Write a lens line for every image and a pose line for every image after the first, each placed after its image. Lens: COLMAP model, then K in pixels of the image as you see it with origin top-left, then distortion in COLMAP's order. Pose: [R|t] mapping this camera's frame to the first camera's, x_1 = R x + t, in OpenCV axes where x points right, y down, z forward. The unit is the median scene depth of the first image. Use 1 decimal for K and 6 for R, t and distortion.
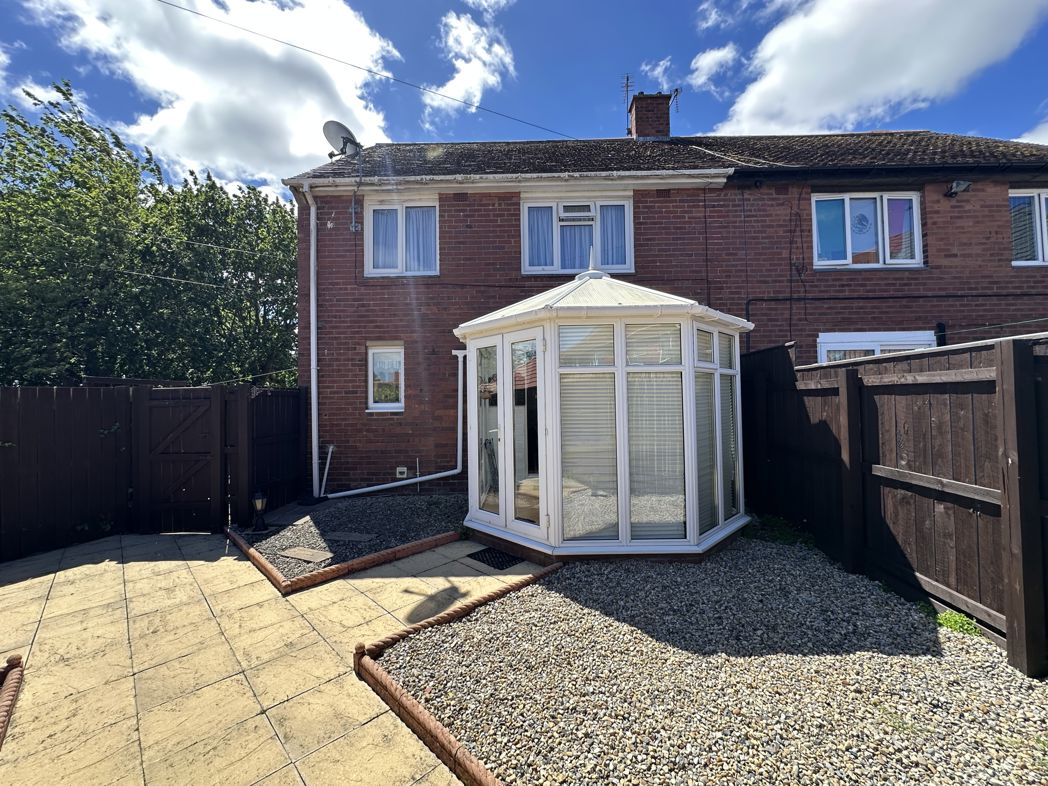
lens RADIAL K [[418.5, 0, 524.0], [0, 418.5, 390.1], [0, 0, 1]] dist [-0.000664, -0.000042]
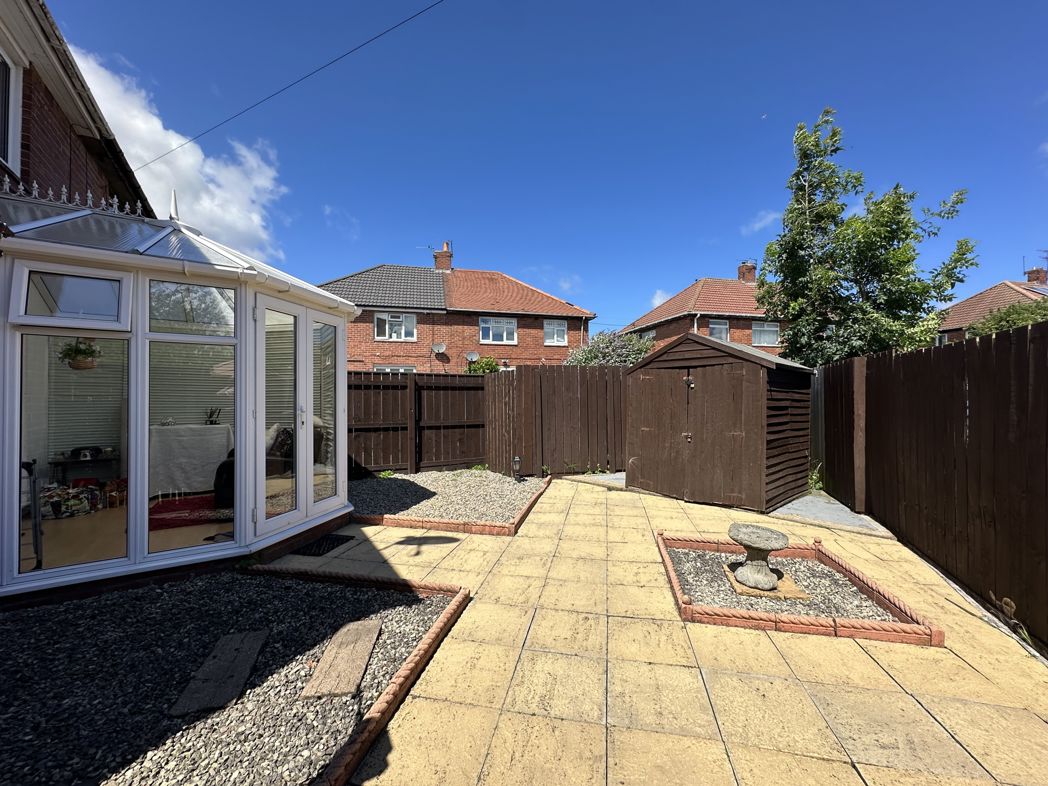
lens RADIAL K [[418.5, 0, 524.0], [0, 418.5, 390.1], [0, 0, 1]] dist [-0.000664, -0.000042]
pose [[-0.548170, 0.038243, 0.835492, -1.253297], [0.002694, 0.999030, -0.043961, 0.108283], [-0.836363, -0.021848, -0.547741, 1.288585]]
